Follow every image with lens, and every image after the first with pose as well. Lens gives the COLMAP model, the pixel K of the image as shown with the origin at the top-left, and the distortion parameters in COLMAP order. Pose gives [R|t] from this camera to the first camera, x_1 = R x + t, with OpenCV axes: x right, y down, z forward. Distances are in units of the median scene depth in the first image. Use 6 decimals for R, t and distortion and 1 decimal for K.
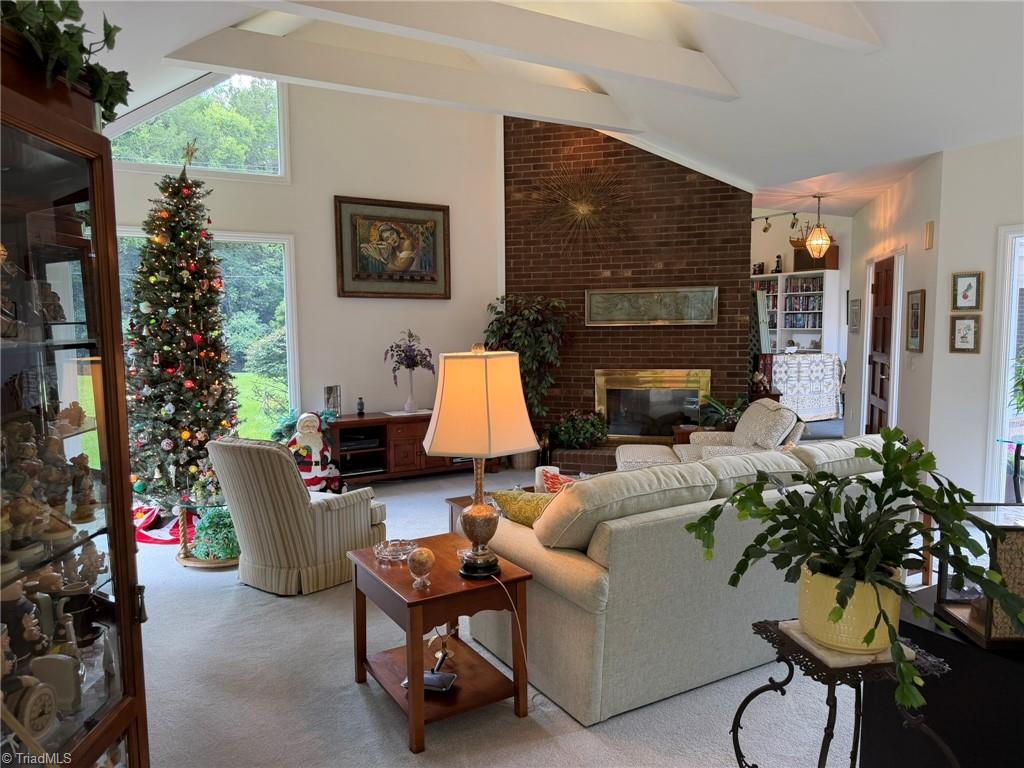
lens RADIAL K [[702.8, 0, 517.4], [0, 702.8, 399.5], [0, 0, 1]] dist [0.091974, -0.110520]
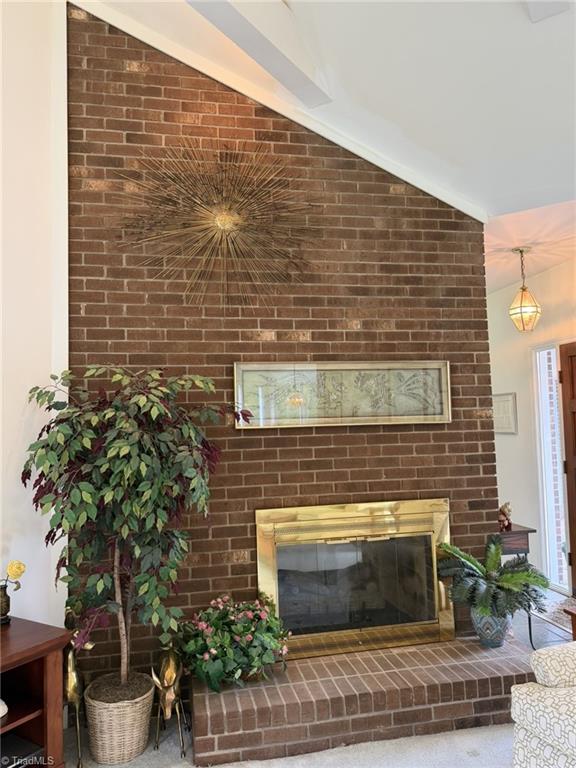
lens RADIAL K [[575.0, 0, 288.0], [0, 575.0, 384.0], [0, 0, 1]] dist [0.147672, -0.299482]
pose [[0.894217, 0.014268, 0.447407, -0.066639], [0.067232, 0.983874, -0.165749, -0.064959], [-0.442557, 0.178295, 0.878837, 0.612094]]
